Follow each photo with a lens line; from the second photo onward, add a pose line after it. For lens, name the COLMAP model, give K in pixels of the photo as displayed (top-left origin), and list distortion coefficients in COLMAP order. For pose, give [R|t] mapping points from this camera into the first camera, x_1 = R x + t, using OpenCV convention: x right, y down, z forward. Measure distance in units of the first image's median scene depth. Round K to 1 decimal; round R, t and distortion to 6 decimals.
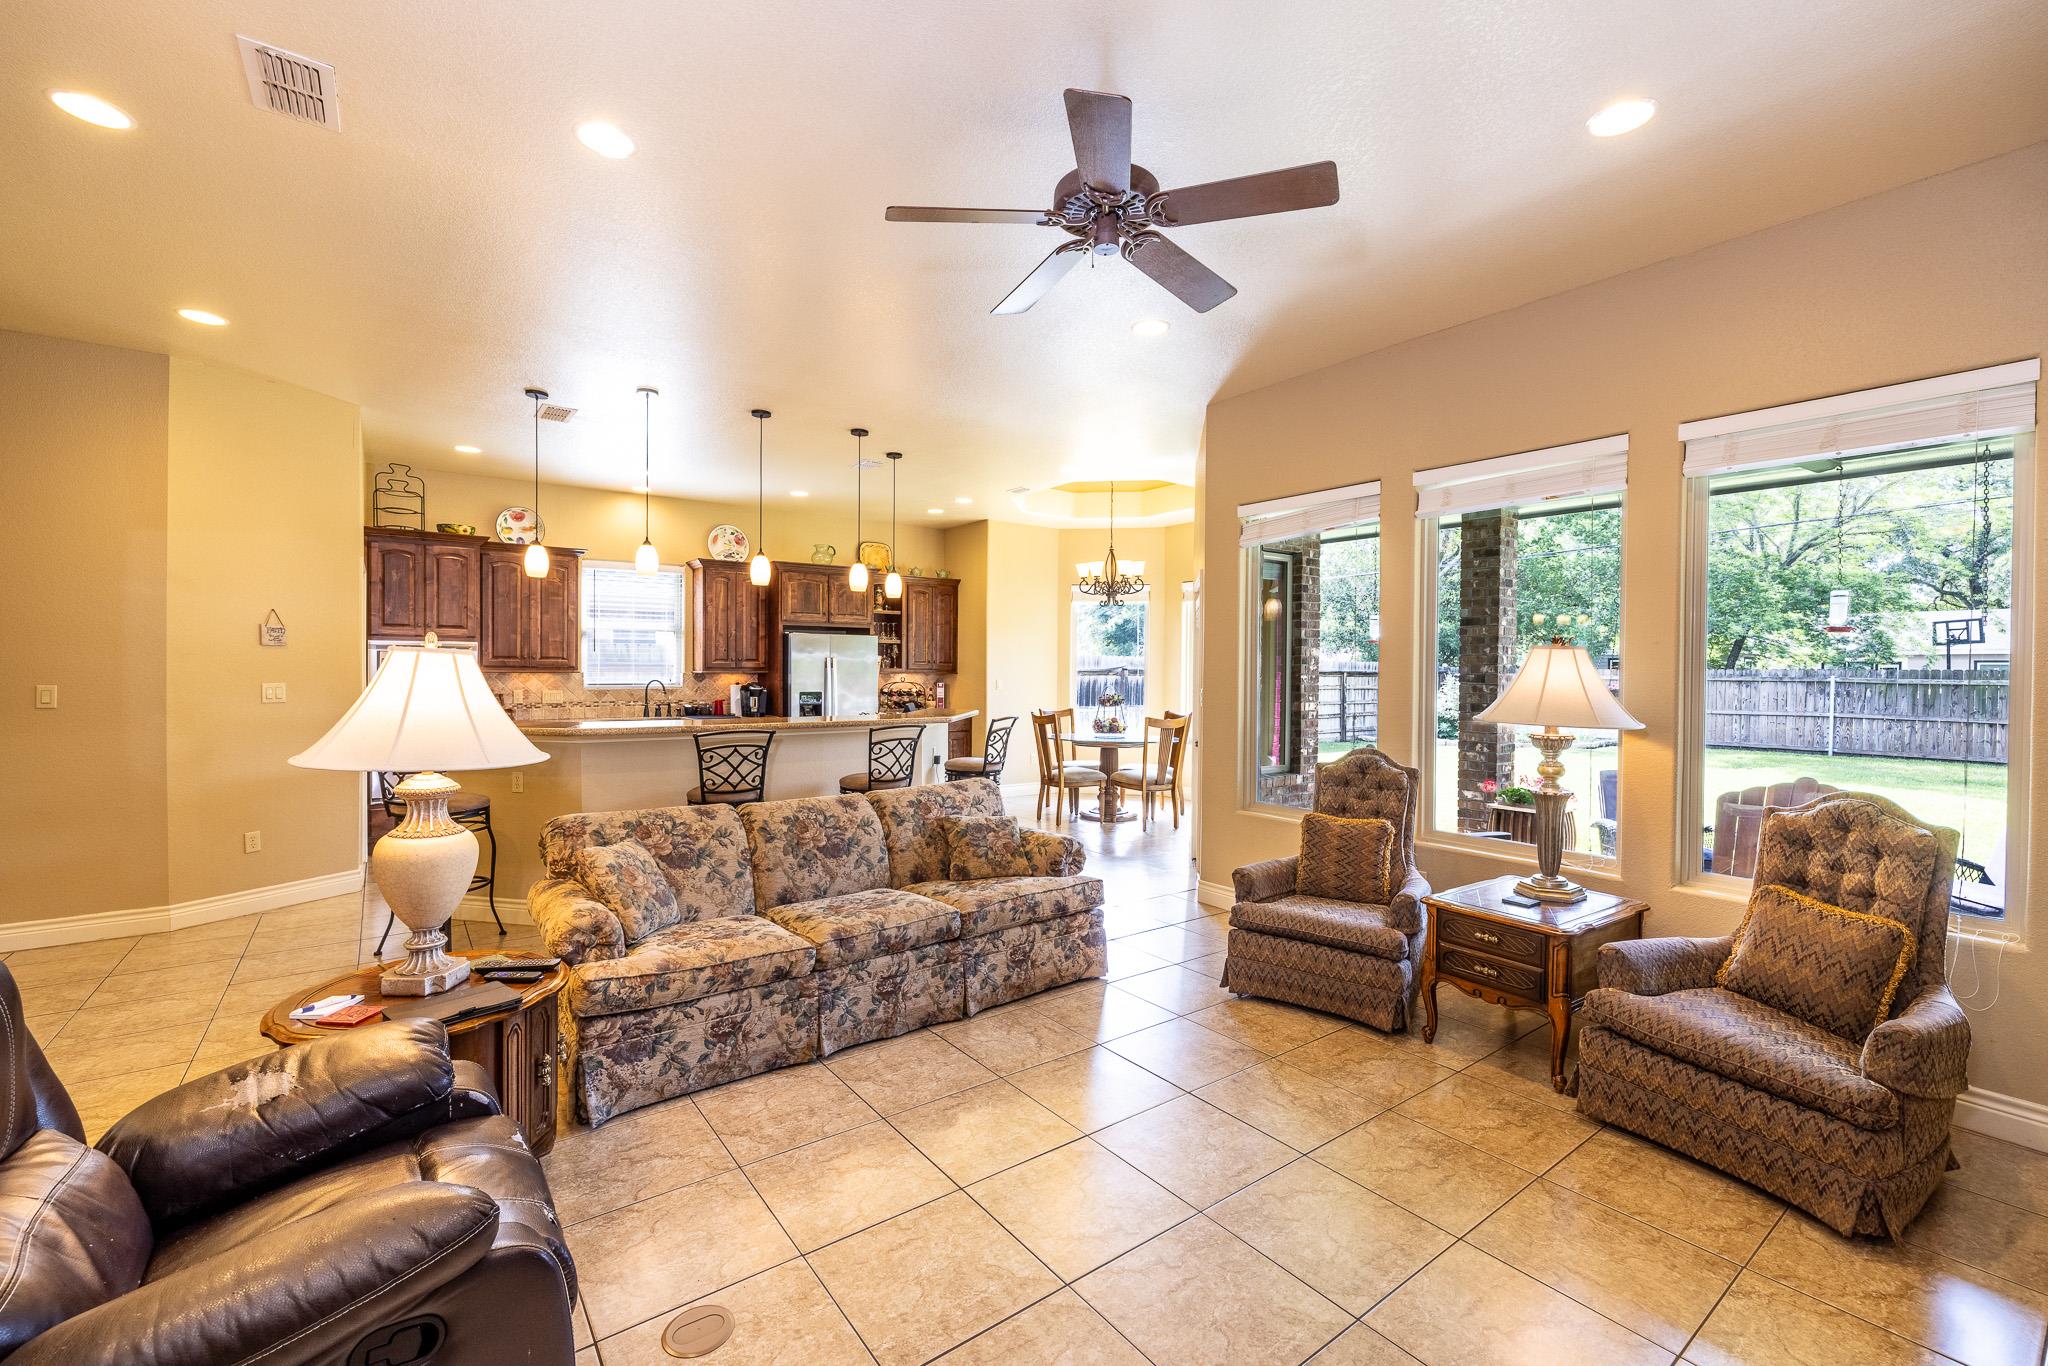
lens RADIAL K [[847.8, 0, 1028.6], [0, 847.8, 677.3], [0, 0, 1]] dist [0.002350, -0.000984]
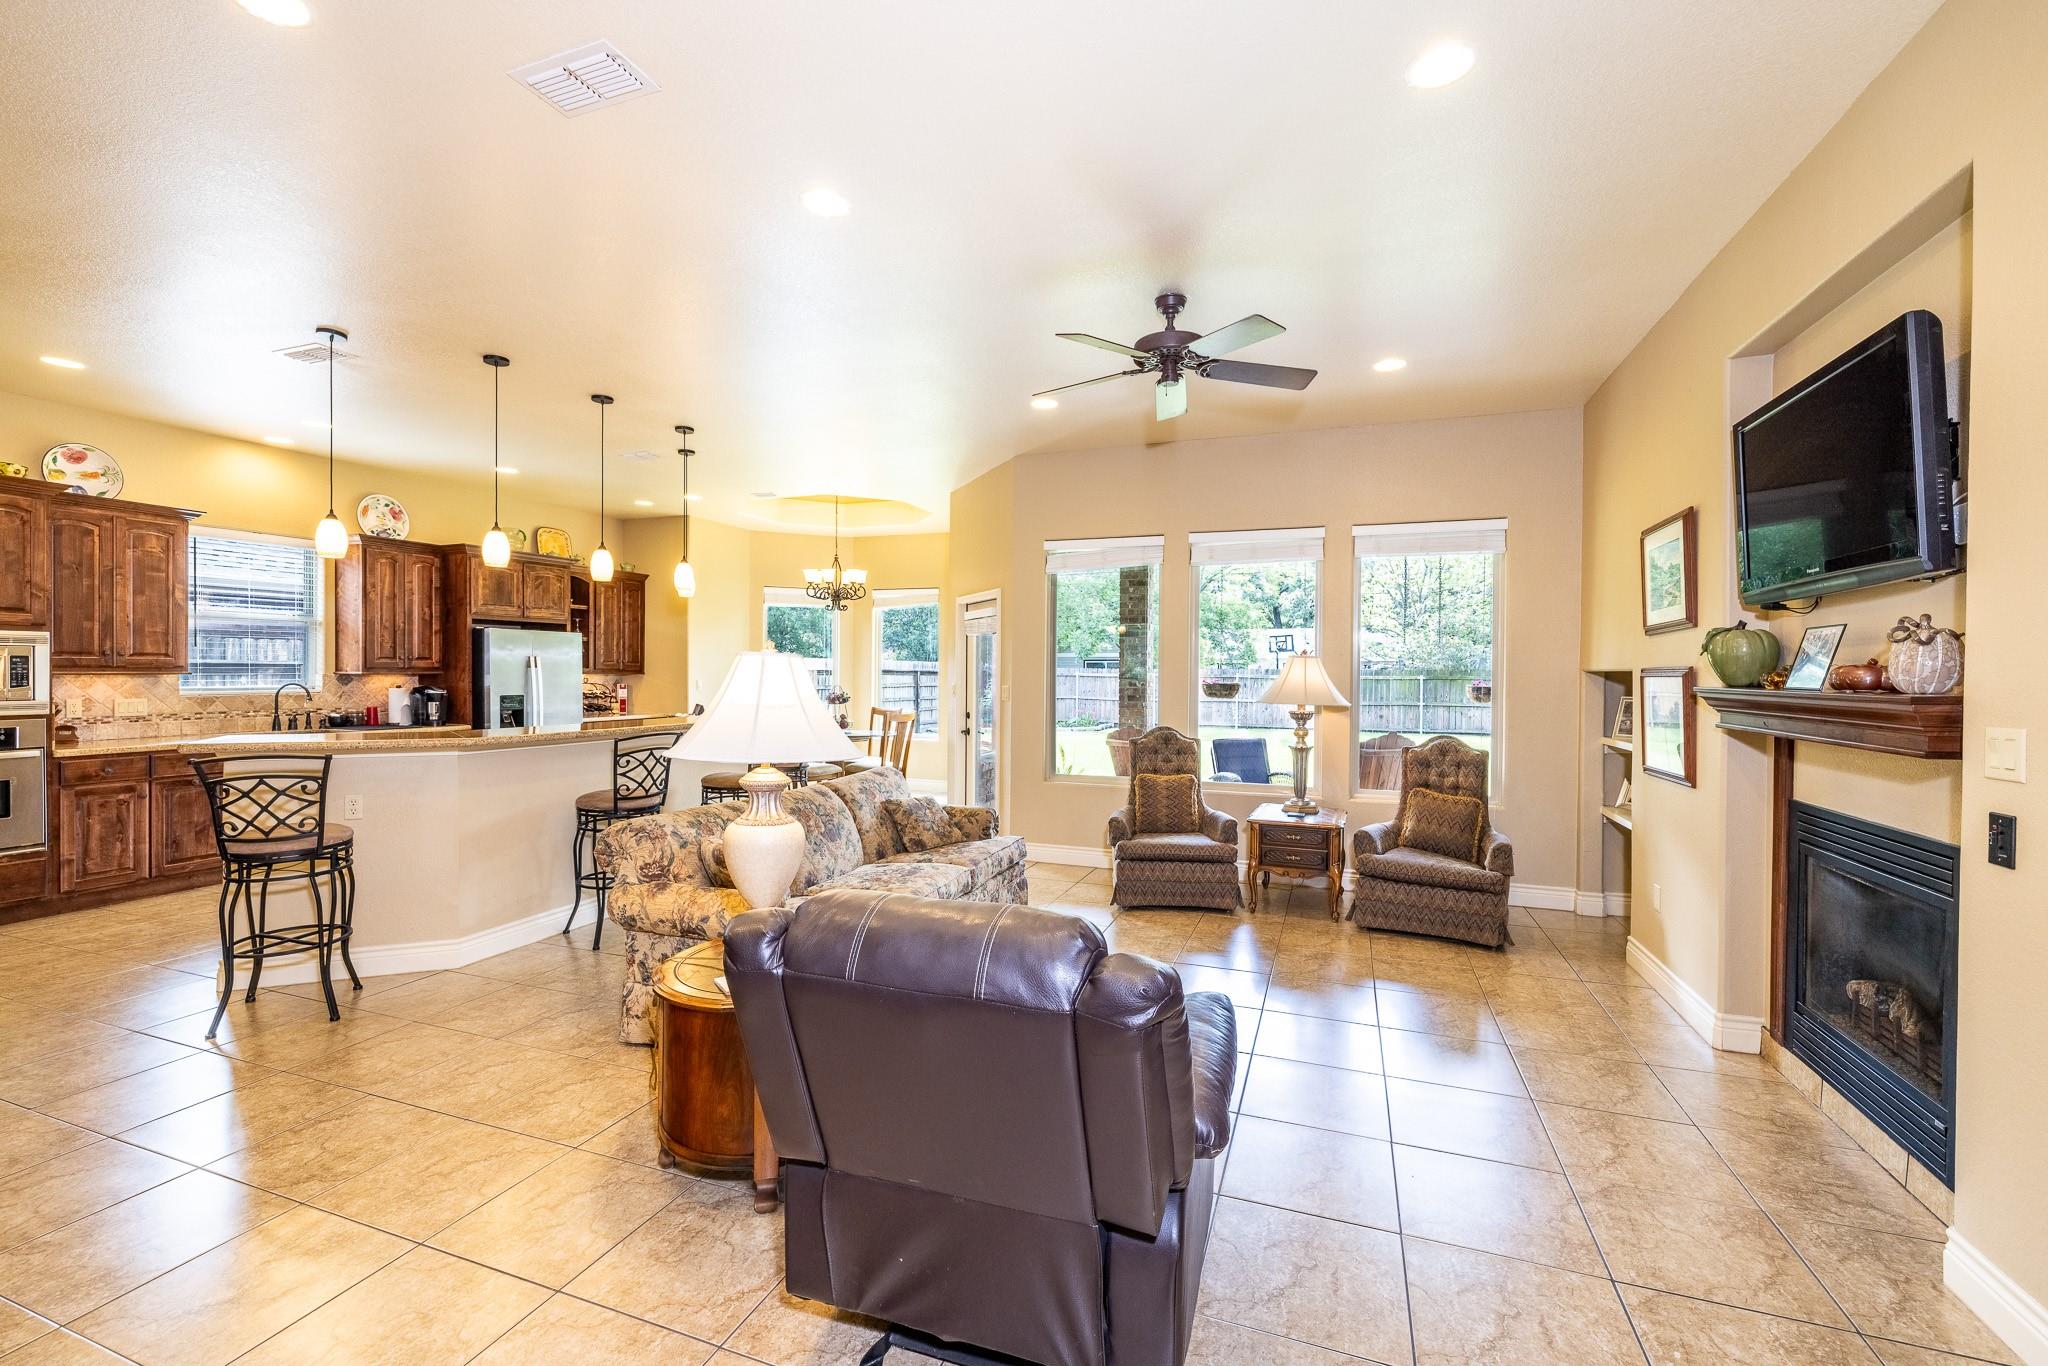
lens RADIAL K [[847.8, 0, 1023.3], [0, 847.8, 675.6], [0, 0, 1]] dist [0.002350, -0.000984]
pose [[0.842915, -0.004329, 0.538029, -0.294641], [0.004754, 0.999989, 0.000598, -0.001298], [-0.538025, 0.002053, 0.842926, -0.031341]]
